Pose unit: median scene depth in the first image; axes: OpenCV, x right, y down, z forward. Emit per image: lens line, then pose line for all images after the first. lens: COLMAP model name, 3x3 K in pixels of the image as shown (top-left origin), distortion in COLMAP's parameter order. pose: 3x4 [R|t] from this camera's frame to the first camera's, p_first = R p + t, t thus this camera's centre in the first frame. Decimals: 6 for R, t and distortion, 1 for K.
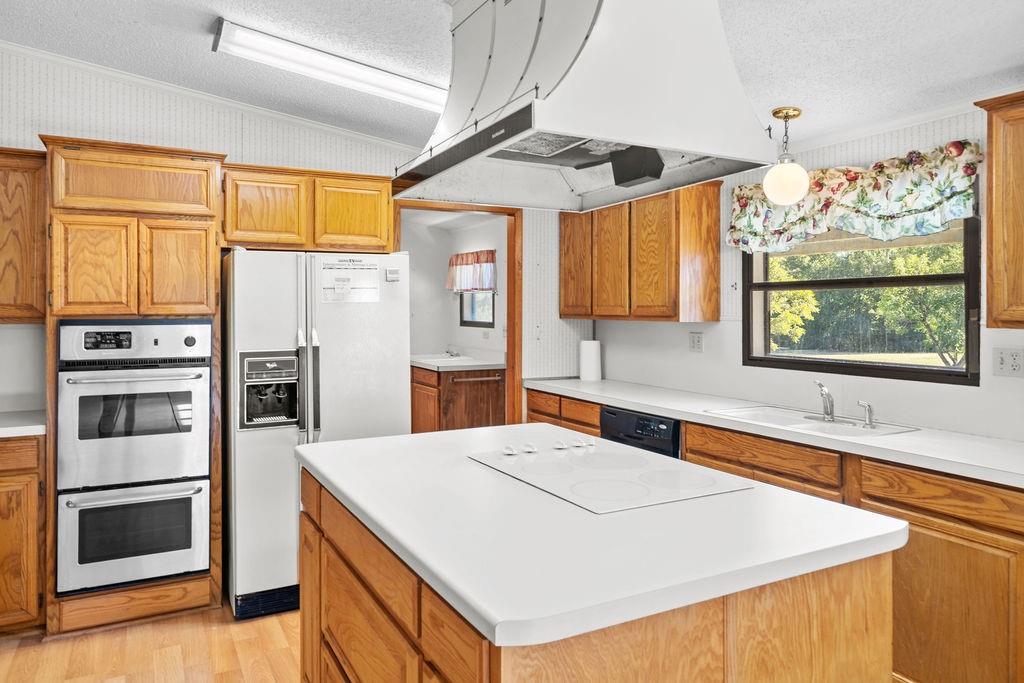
lens RADIAL K [[695.1, 0, 508.7], [0, 695.1, 306.6], [0, 0, 1]] dist [-0.001049, 0.000920]
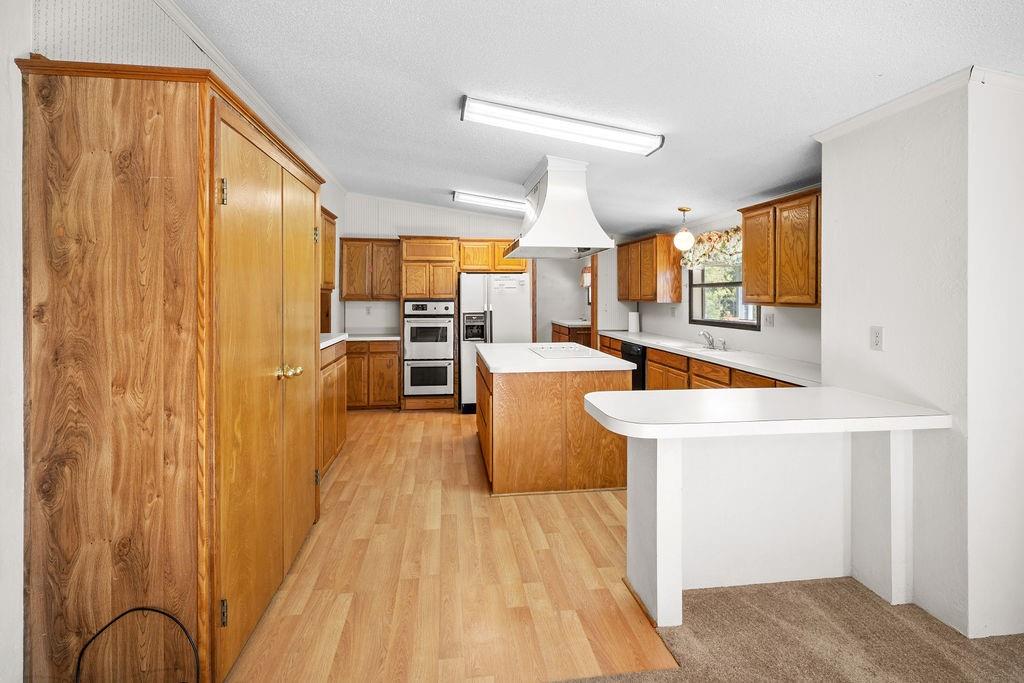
lens RADIAL K [[462.5, 0, 512.5], [0, 462.5, 302.0], [0, 0, 1]] dist [0.011146, -0.000028]
pose [[0.942003, 0.005970, -0.335552, 0.373837], [-0.000051, 0.999844, 0.017645, -0.005509], [0.335605, -0.016604, 0.941856, -0.585944]]
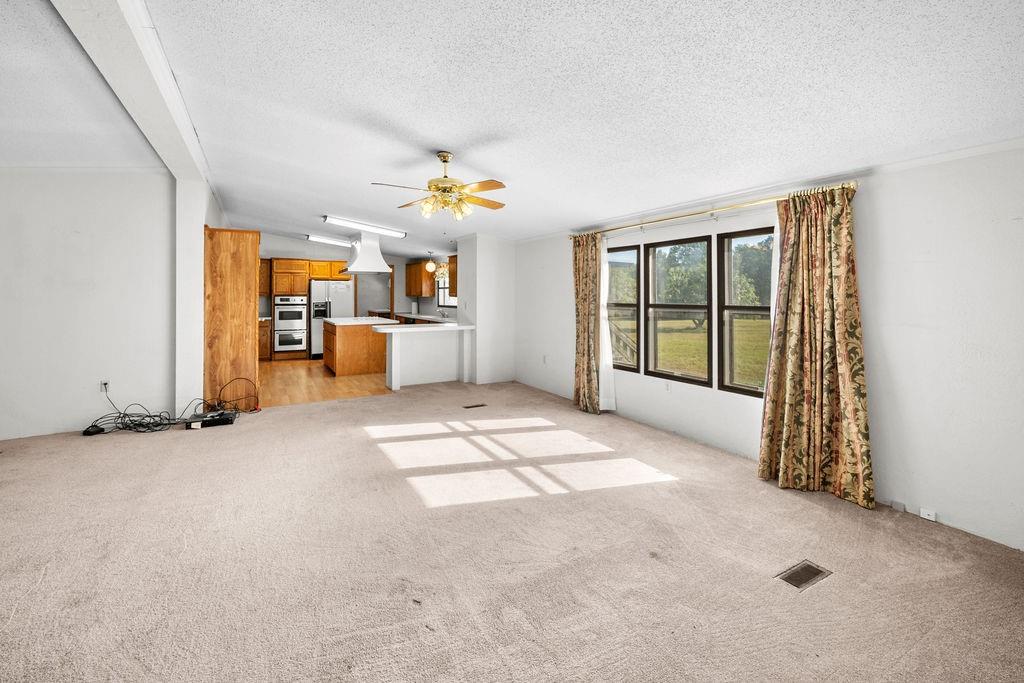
lens RADIAL K [[419.3, 0, 508.5], [0, 419.3, 294.7], [0, 0, 1]] dist [-0.000430, -0.000037]
pose [[0.998749, 0.002668, 0.049934, 0.771474], [-0.002934, 0.999982, 0.005248, -0.005280], [-0.049919, -0.005388, 0.998739, -1.846732]]
